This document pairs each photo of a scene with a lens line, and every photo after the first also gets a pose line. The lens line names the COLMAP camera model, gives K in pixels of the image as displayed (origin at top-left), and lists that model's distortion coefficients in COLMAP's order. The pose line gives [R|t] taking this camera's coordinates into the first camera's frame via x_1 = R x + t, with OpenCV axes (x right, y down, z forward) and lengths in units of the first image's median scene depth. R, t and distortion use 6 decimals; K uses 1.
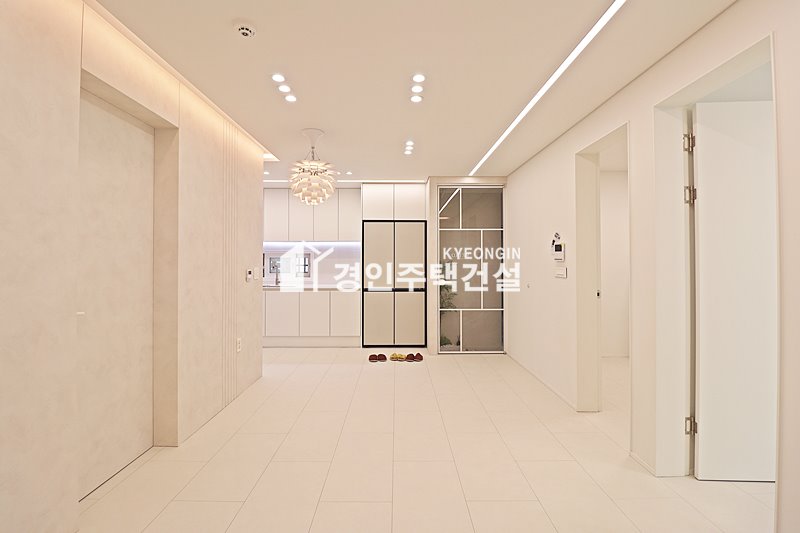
lens RADIAL K [[371.7, 0, 395.9], [0, 371.7, 257.8], [0, 0, 1]] dist [-0.002967, -0.011231]
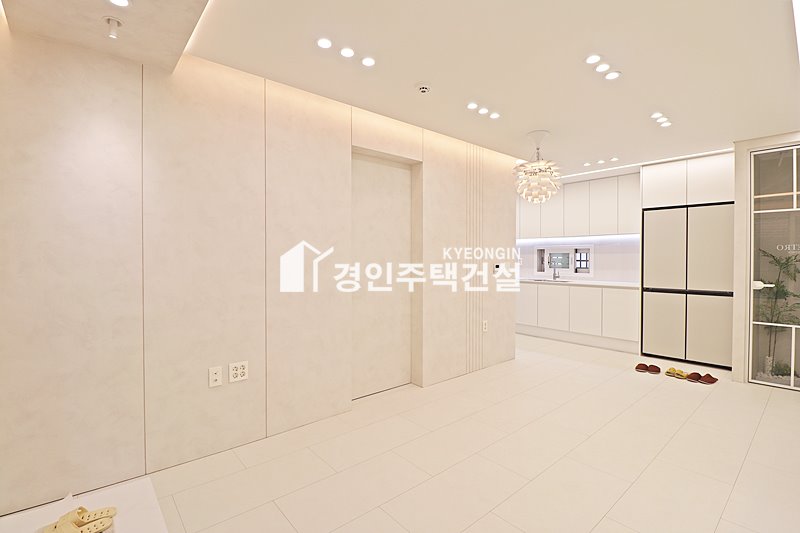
lens RADIAL K [[371.7, 0, 395.5], [0, 371.7, 261.7], [0, 0, 1]] dist [-0.002967, -0.011231]
pose [[0.647585, 0.009201, -0.761937, 0.229650], [0.008959, 0.999766, 0.019687, -0.000447], [0.761940, -0.019575, 0.647351, 0.003849]]
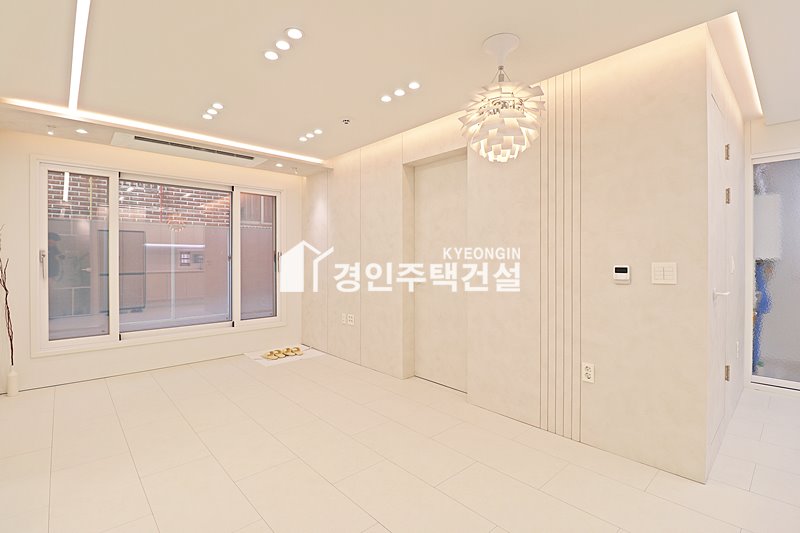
lens RADIAL K [[371.7, 0, 398.2], [0, 371.7, 260.1], [0, 0, 1]] dist [-0.002967, -0.011231]
pose [[-0.739398, 0.007032, -0.673231, 0.230274], [0.012258, 0.999920, -0.003019, 0.016678], [0.673156, -0.010485, -0.739426, 0.961783]]
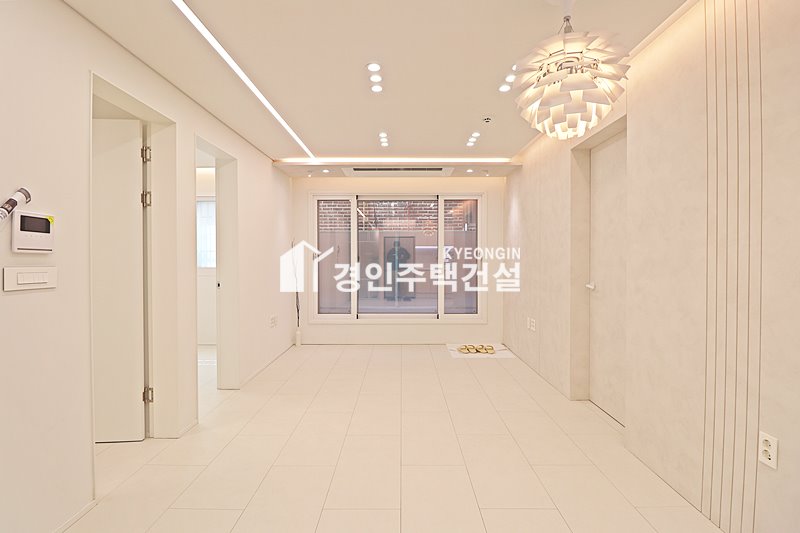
lens RADIAL K [[371.7, 0, 398.9], [0, 371.7, 262.8], [0, 0, 1]] dist [-0.002967, -0.011231]
pose [[-0.999989, 0.004192, 0.002262, -0.002859], [0.004193, 0.999991, 0.000364, 0.015123], [-0.002261, 0.000374, -0.999997, 1.065583]]
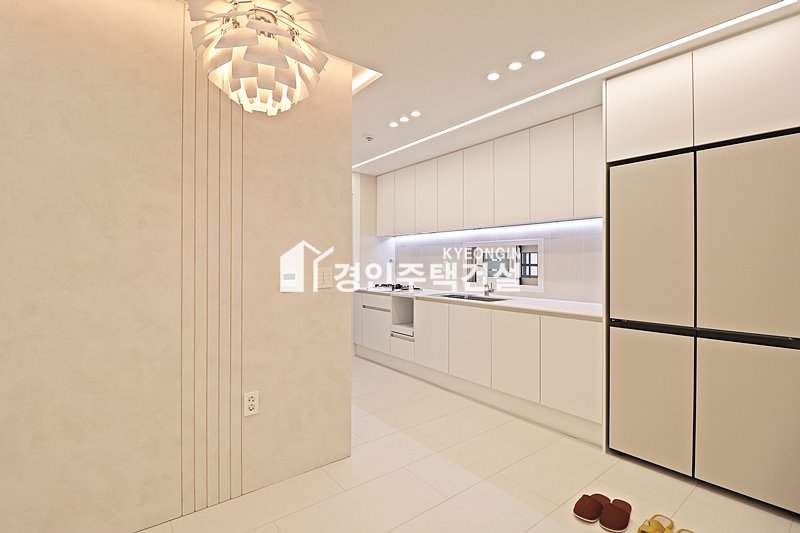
lens RADIAL K [[371.7, 0, 397.8], [0, 371.7, 260.5], [0, 0, 1]] dist [-0.002967, -0.011231]
pose [[0.611059, -0.002053, -0.791582, 0.124694], [0.008838, 0.999952, 0.004229, 0.011554], [0.791536, -0.009580, 0.611048, 0.627770]]
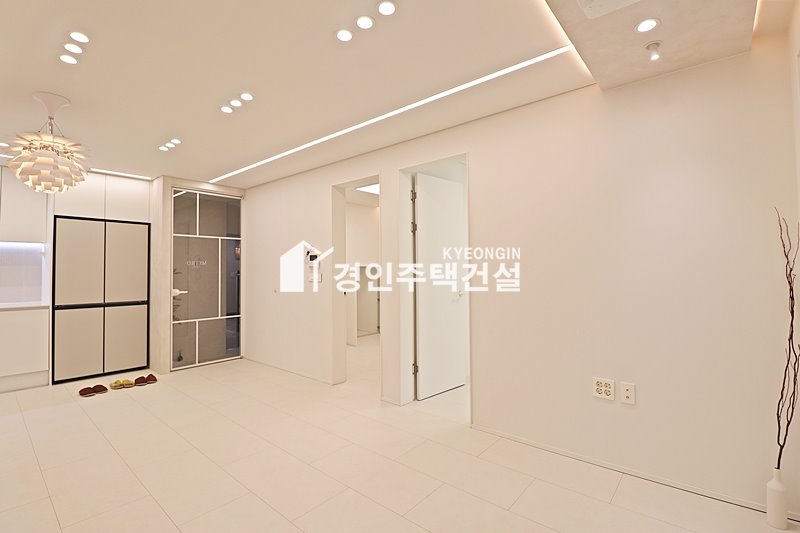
lens RADIAL K [[371.7, 0, 394.4], [0, 371.7, 262.1], [0, 0, 1]] dist [-0.002967, -0.011231]
pose [[0.656931, 0.014490, 0.753811, -0.231476], [-0.003235, 0.999860, -0.016401, 0.004465], [-0.753944, 0.008336, 0.656886, -0.009973]]
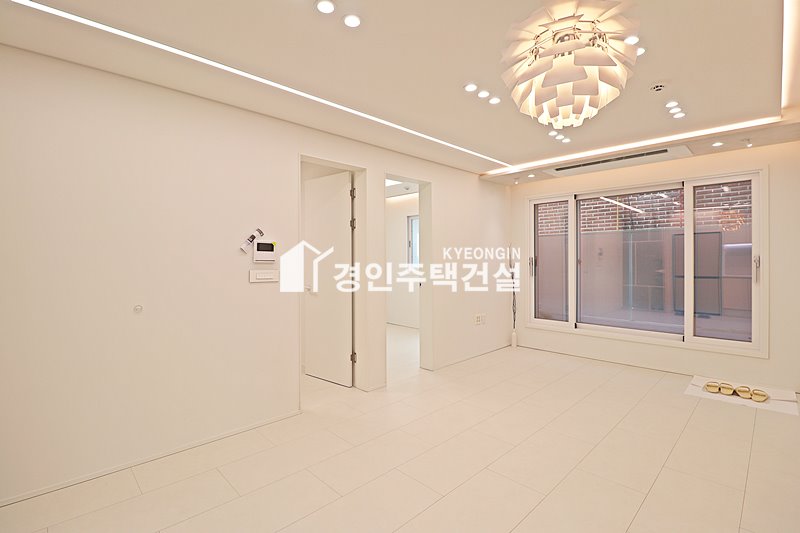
lens RADIAL K [[371.7, 0, 403.6], [0, 371.7, 262.1], [0, 0, 1]] dist [-0.002967, -0.011231]
pose [[-0.705148, 0.002412, 0.709056, -0.280993], [-0.003244, 0.999973, -0.006627, 0.007628], [-0.709053, -0.006974, -0.705121, 1.011874]]
